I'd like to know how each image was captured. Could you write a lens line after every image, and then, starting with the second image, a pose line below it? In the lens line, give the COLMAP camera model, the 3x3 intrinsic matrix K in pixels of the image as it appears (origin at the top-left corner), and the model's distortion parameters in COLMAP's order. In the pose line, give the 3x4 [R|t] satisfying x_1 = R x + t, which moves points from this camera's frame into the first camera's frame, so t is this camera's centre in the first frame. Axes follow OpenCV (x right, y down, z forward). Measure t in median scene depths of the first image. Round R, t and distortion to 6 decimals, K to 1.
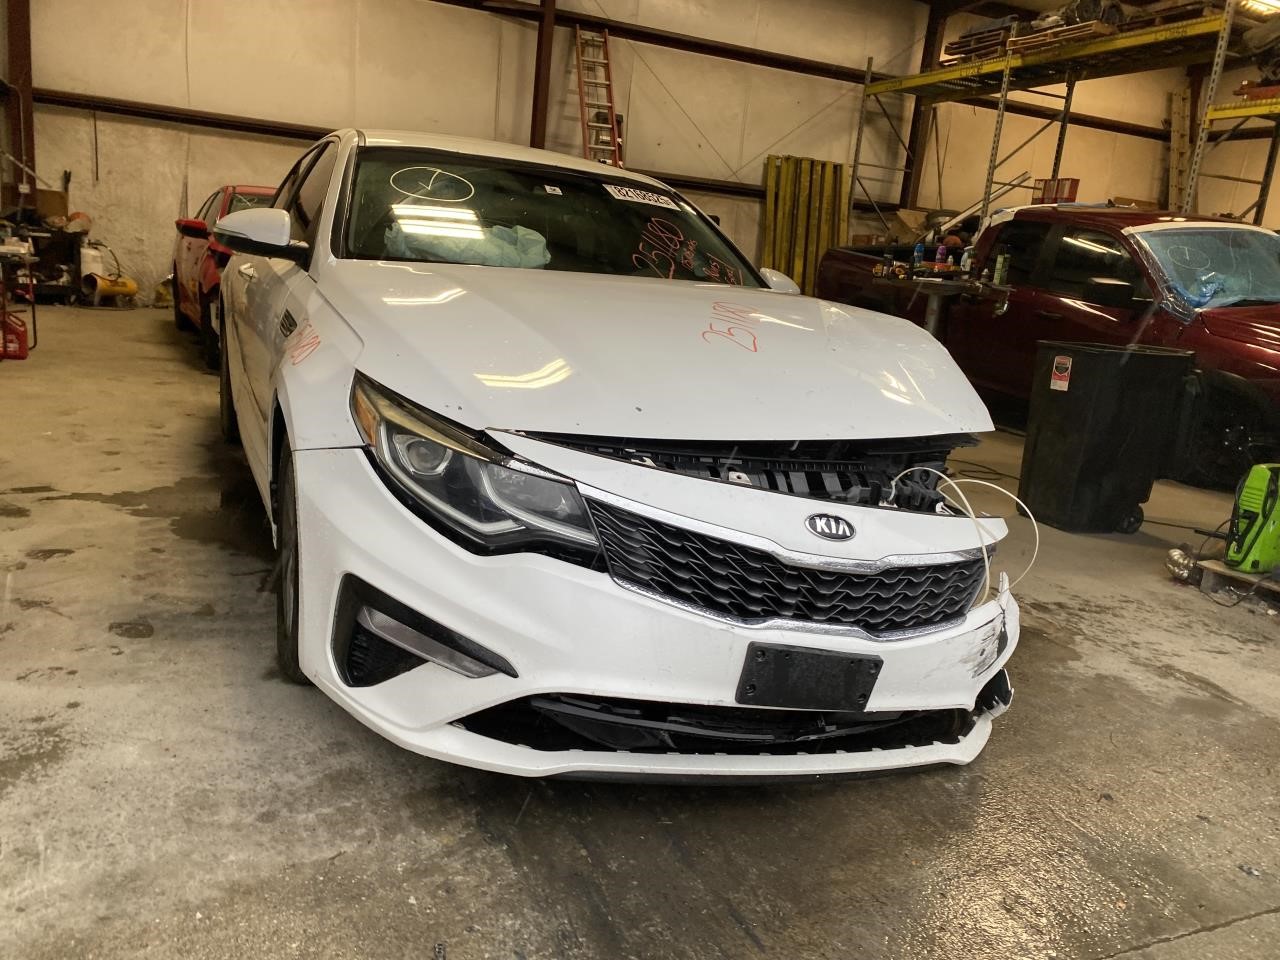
lens RADIAL K [[968.5, 0, 633.2], [0, 968.5, 478.1], [0, 0, 1]] dist [-0.002048, -0.005289]
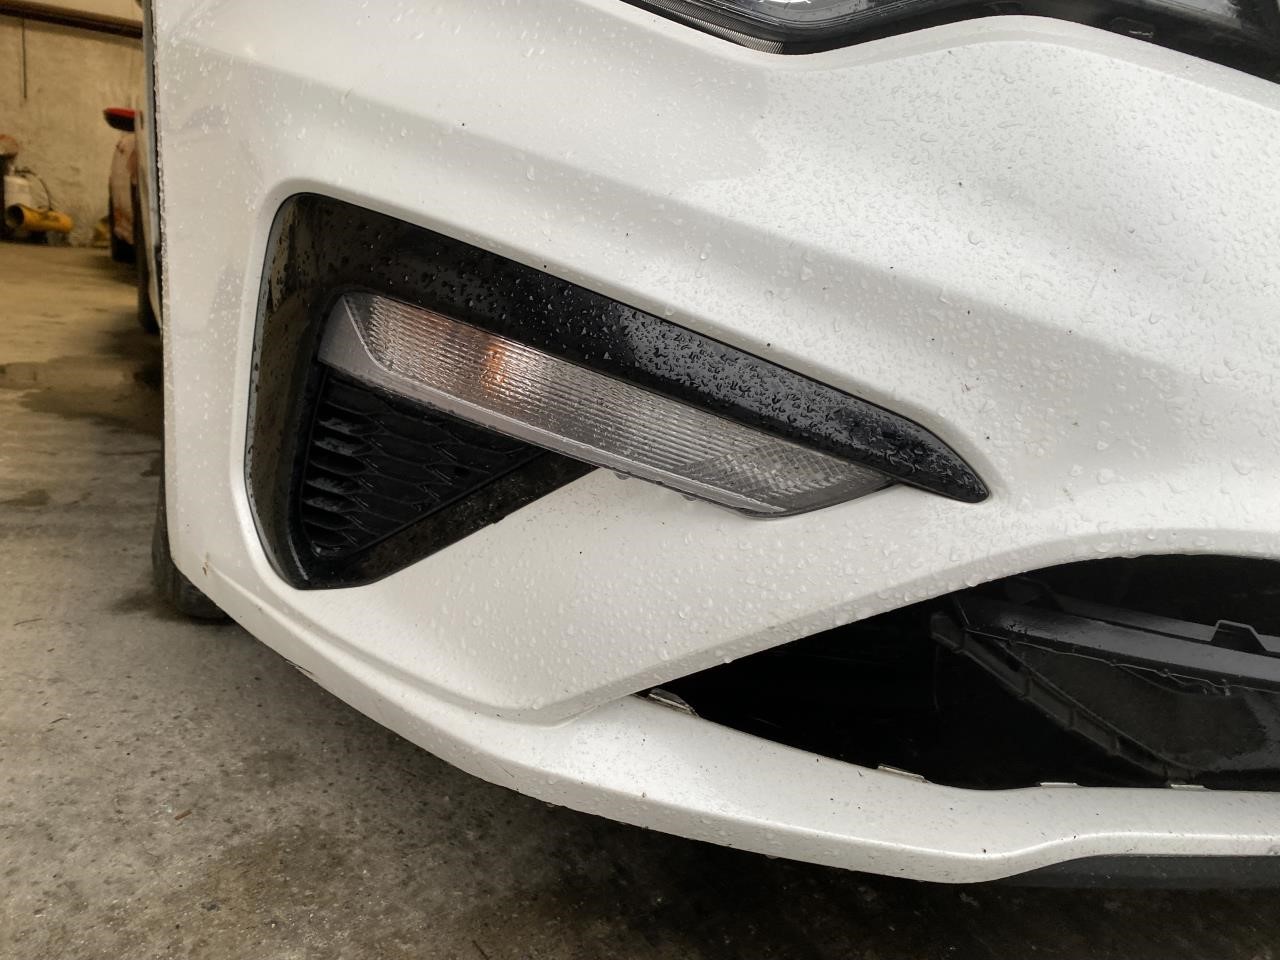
lens RADIAL K [[968.5, 0, 637.5], [0, 968.5, 476.9], [0, 0, 1]] dist [-0.002048, -0.005289]
pose [[0.999386, 0.004863, 0.034696, -0.161891], [-0.004920, 0.999987, 0.001554, 0.150112], [-0.034688, -0.001724, 0.999397, 0.568109]]
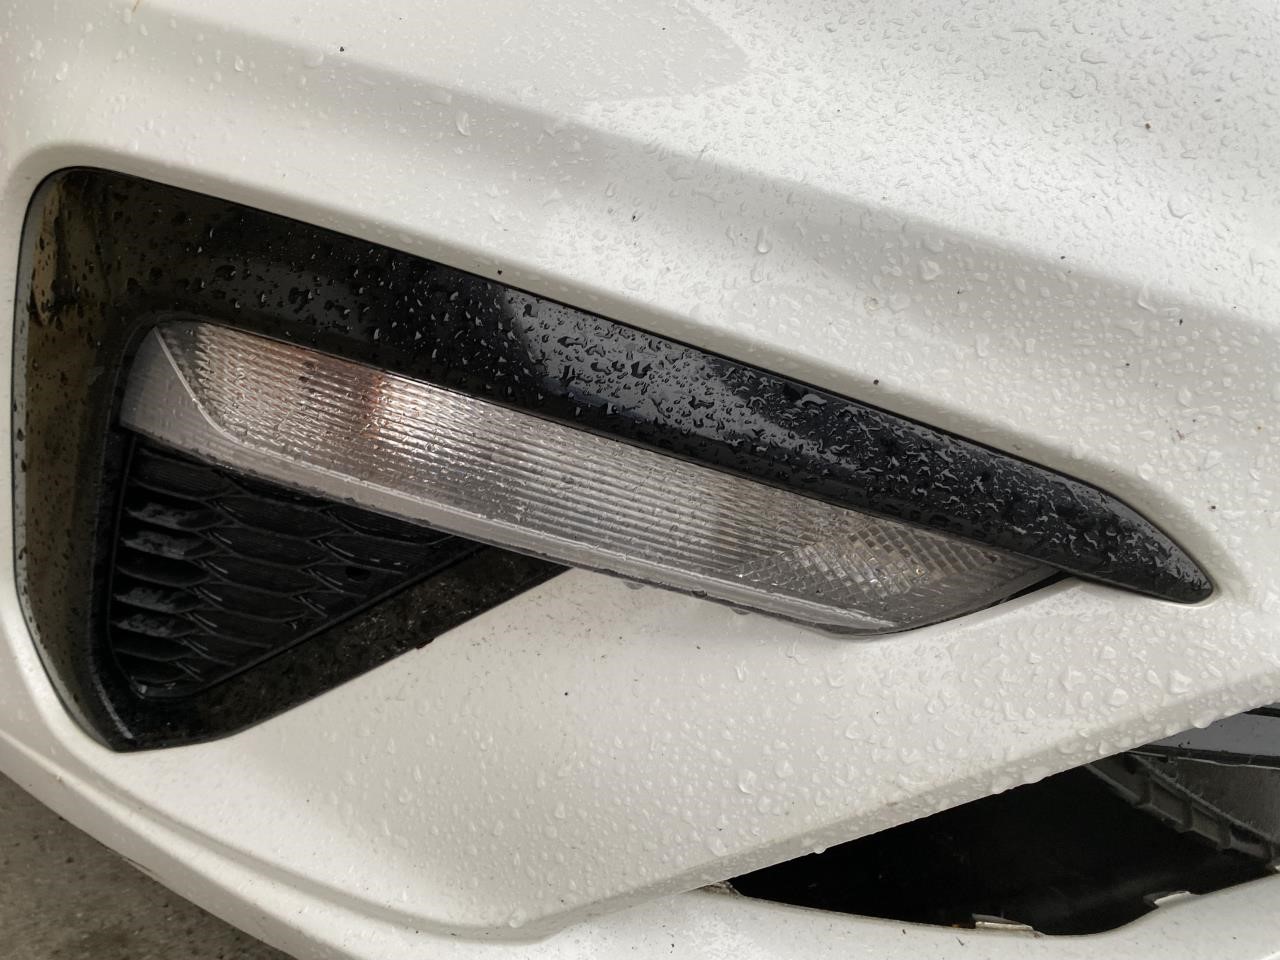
lens RADIAL K [[968.5, 0, 633.5], [0, 968.5, 484.3], [0, 0, 1]] dist [-0.002048, -0.005289]
pose [[0.975672, -0.072261, 0.206986, -0.185568], [0.067285, 0.997252, 0.030986, 0.131565], [-0.208656, -0.016305, 0.977853, 0.642235]]
